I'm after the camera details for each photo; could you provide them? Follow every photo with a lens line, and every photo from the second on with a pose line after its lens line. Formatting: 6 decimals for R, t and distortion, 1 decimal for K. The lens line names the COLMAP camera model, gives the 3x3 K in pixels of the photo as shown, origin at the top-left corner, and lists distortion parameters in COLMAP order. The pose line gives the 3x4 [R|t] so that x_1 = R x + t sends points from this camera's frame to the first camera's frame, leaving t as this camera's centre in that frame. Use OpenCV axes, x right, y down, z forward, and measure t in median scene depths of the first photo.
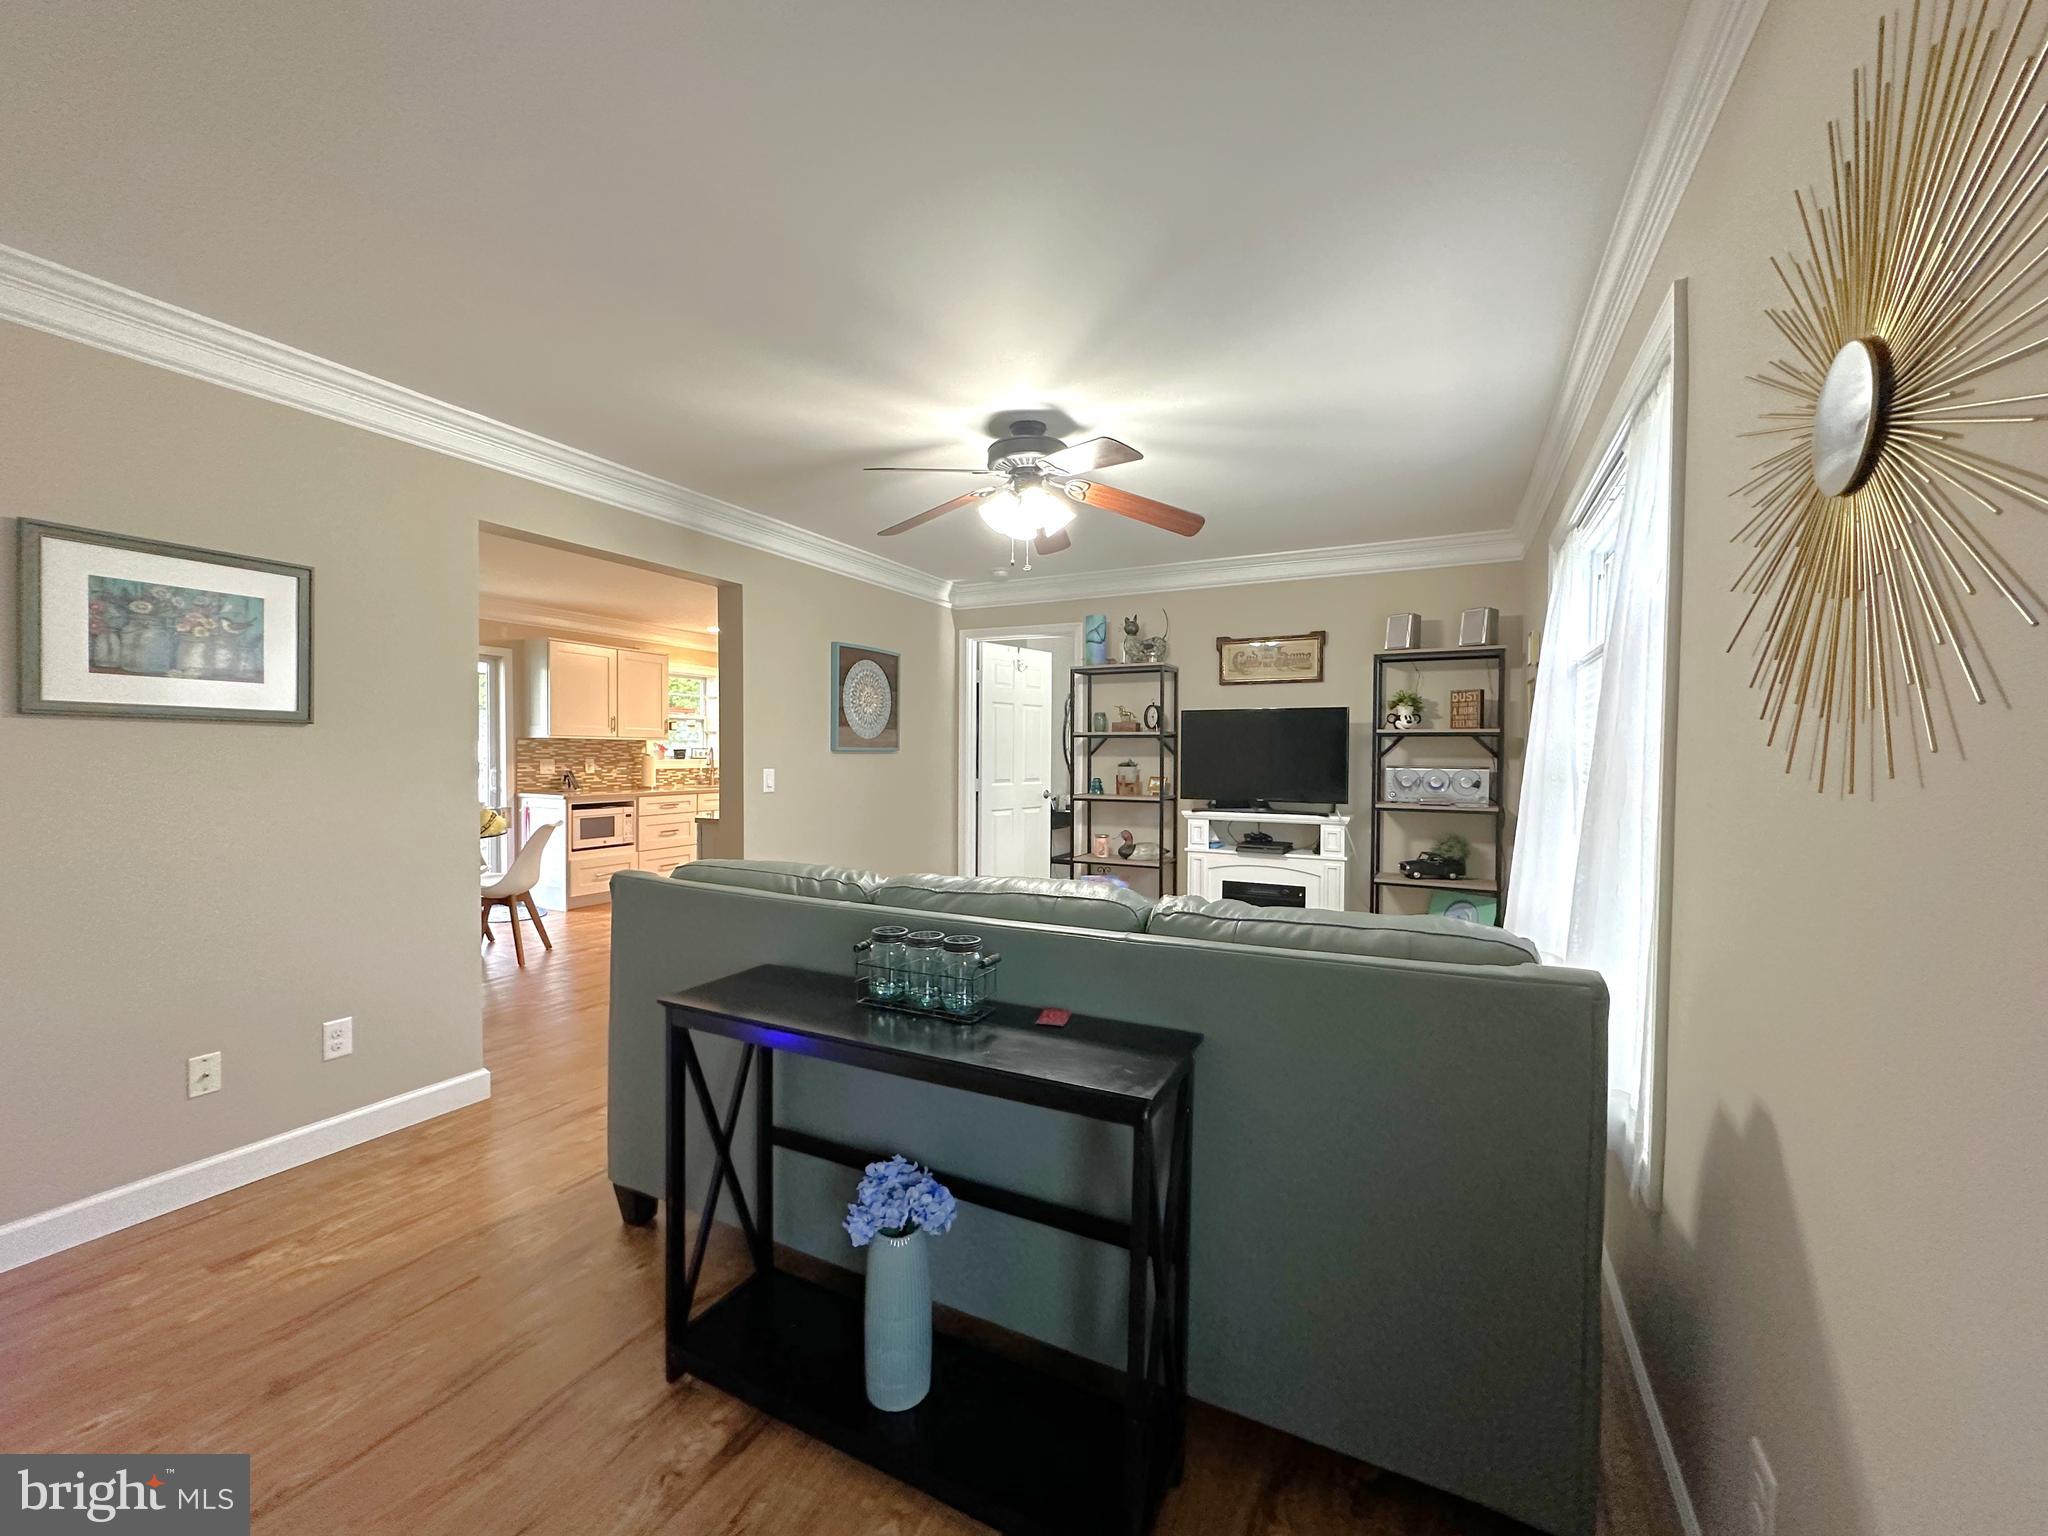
lens RADIAL K [[829.3, 0, 1024.3], [0, 829.3, 766.0], [0, 0, 1]] dist [-0.003928, 0.000748]
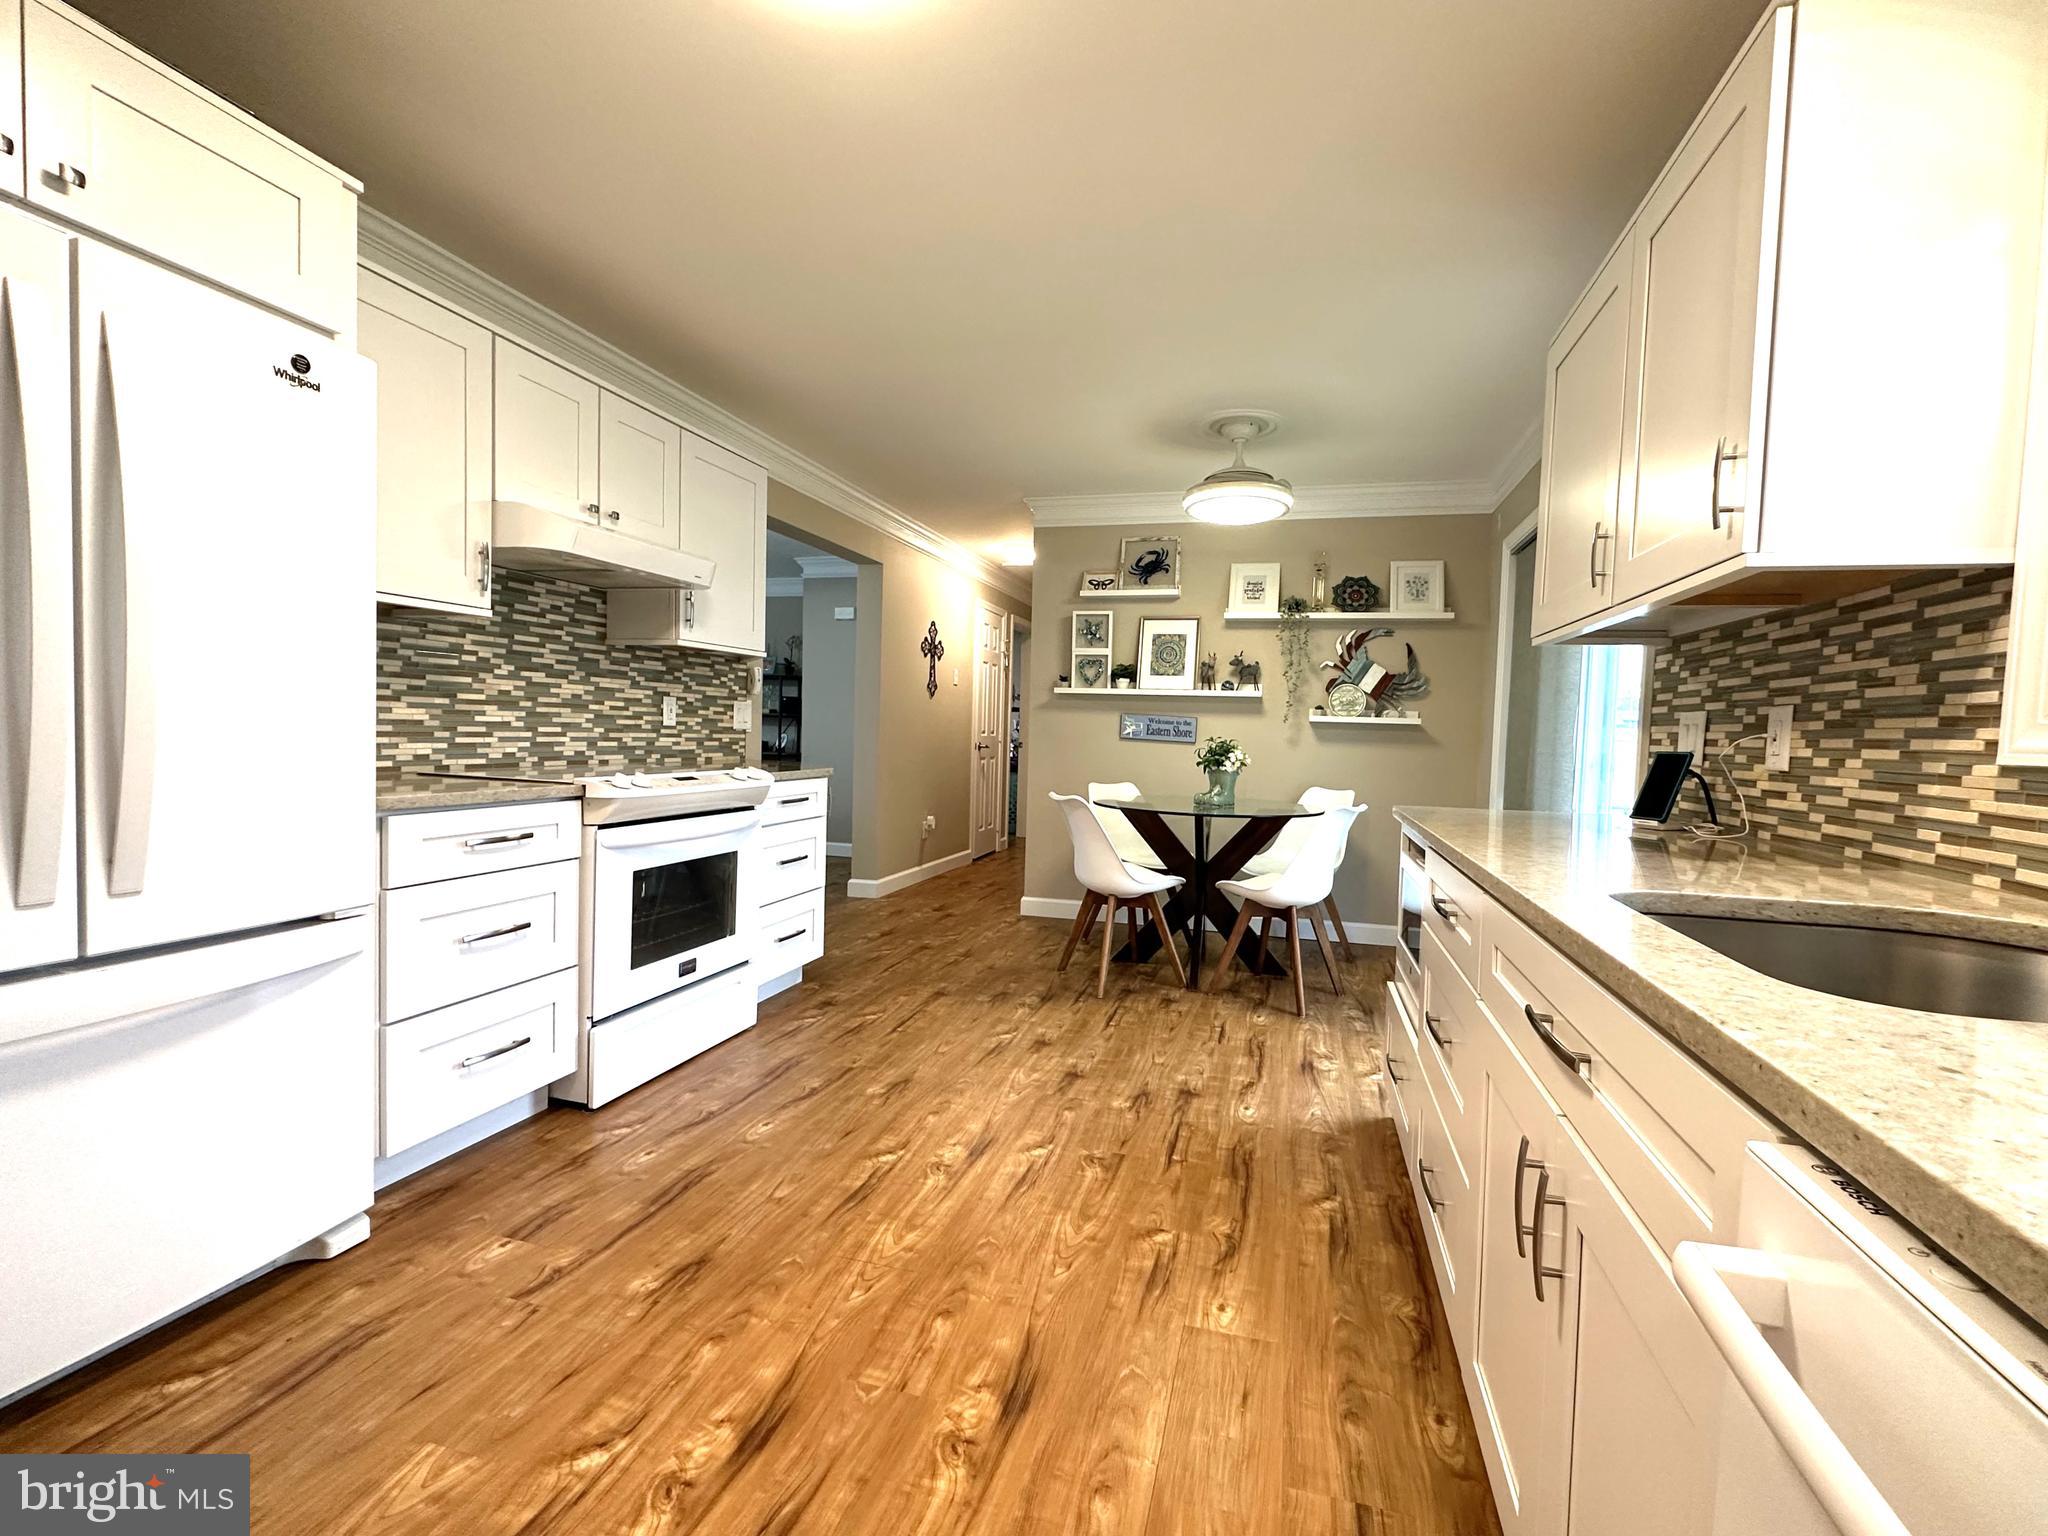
lens RADIAL K [[883.5, 0, 1039.5], [0, 883.5, 772.4], [0, 0, 1]] dist [-0.003462, -0.000305]
pose [[-0.981023, -0.024374, -0.192355, -0.292650], [-0.036690, 0.997480, 0.060726, 0.002457], [0.190390, 0.066631, -0.979445, 1.245666]]
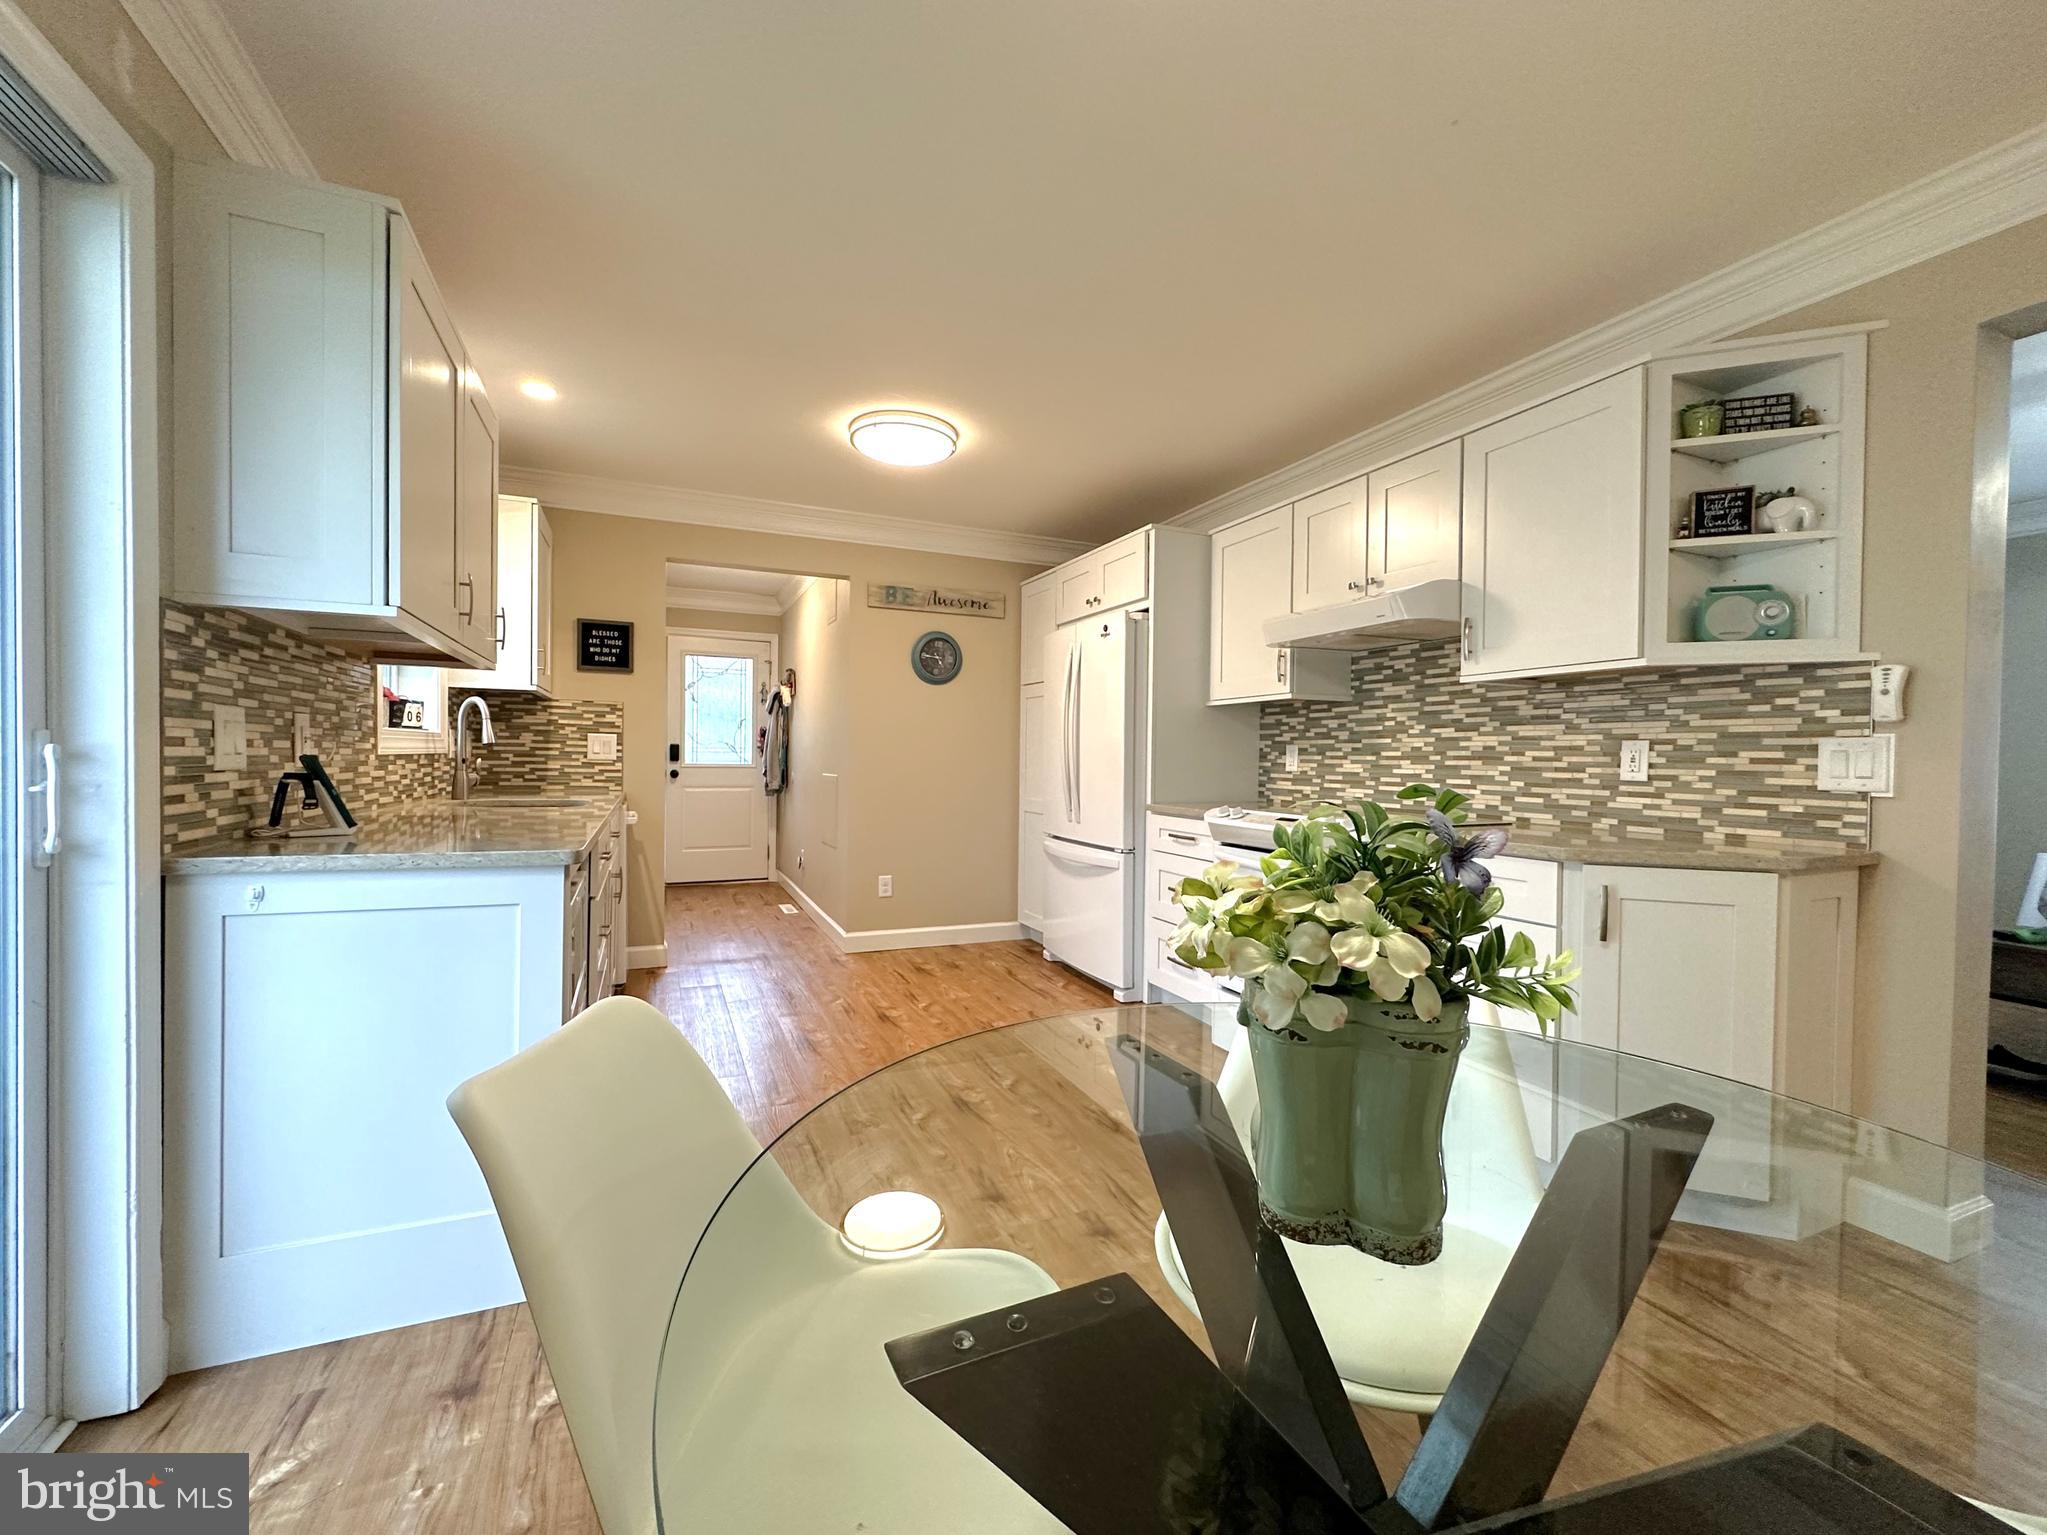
lens RADIAL K [[828.9, 0, 1032.3], [0, 828.9, 778.7], [0, 0, 1]] dist [-0.003928, 0.000748]
pose [[0.618623, -0.013532, 0.785571, -0.614404], [-0.001904, 0.999823, 0.018723, 0.007715], [-0.785686, -0.013078, 0.618488, 0.666428]]
